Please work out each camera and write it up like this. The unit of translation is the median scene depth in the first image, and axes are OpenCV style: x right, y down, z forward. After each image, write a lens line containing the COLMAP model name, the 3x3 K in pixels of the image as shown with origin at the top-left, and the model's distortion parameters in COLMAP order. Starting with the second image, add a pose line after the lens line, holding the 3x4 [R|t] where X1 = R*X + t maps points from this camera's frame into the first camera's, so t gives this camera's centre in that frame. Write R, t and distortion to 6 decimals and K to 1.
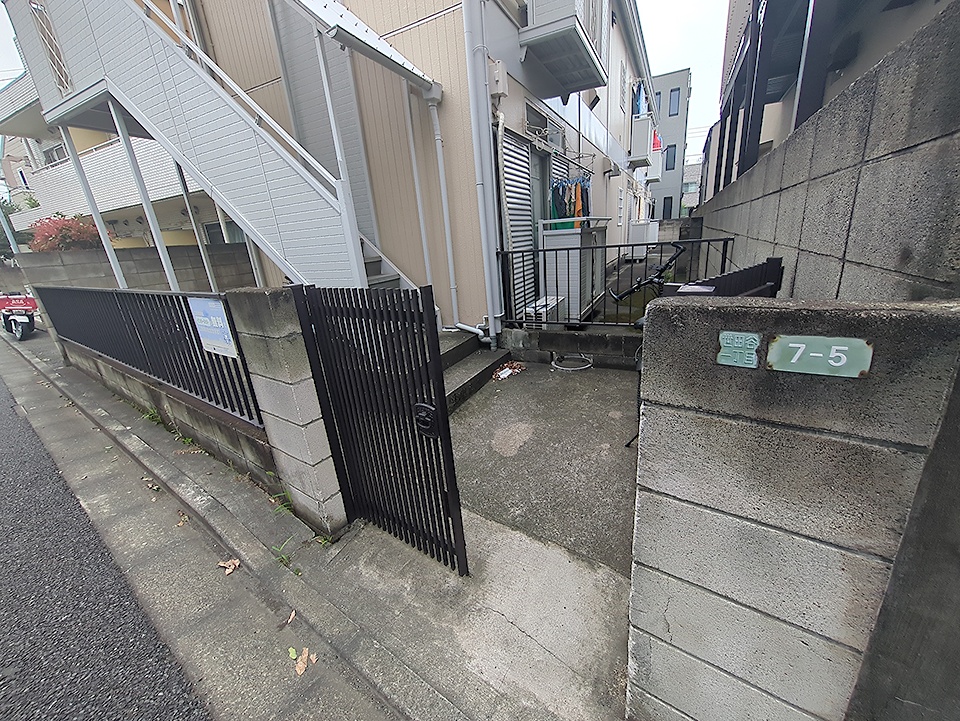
lens RADIAL K [[376.7, 0, 482.4], [0, 376.7, 362.9], [0, 0, 1]] dist [-0.001293, 0.000645]
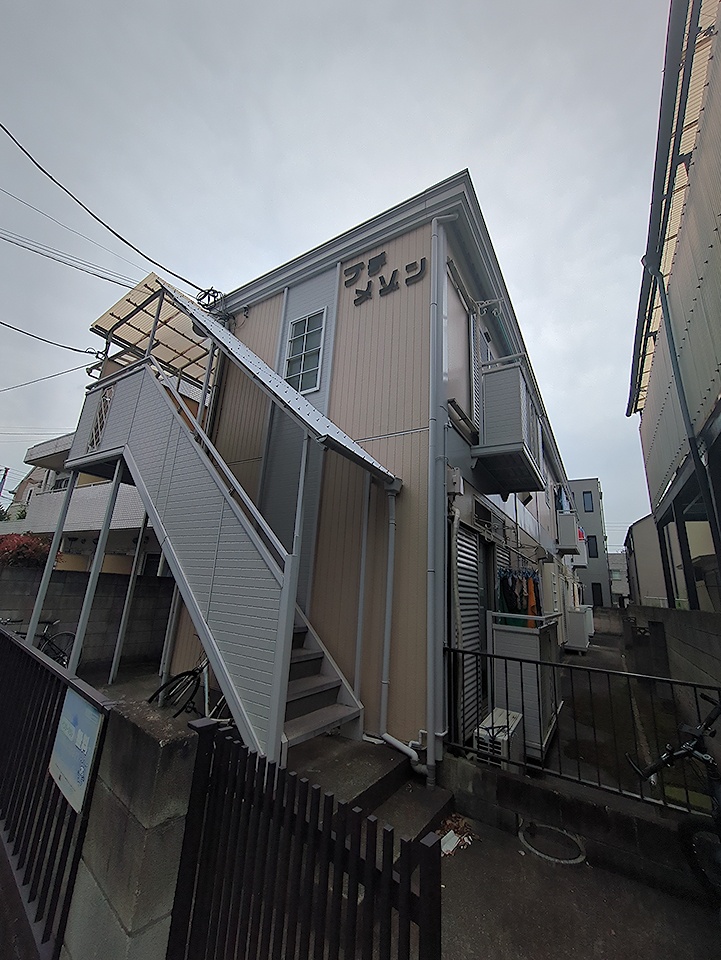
lens RADIAL K [[376.7, 0, 358.3], [0, 376.7, 483.2], [0, 0, 1]] dist [-0.001293, 0.000645]
pose [[0.985616, 0.109275, -0.128920, -0.078597], [-0.162451, 0.822914, -0.544446, -0.102873], [0.046595, 0.557558, 0.828829, 0.085238]]
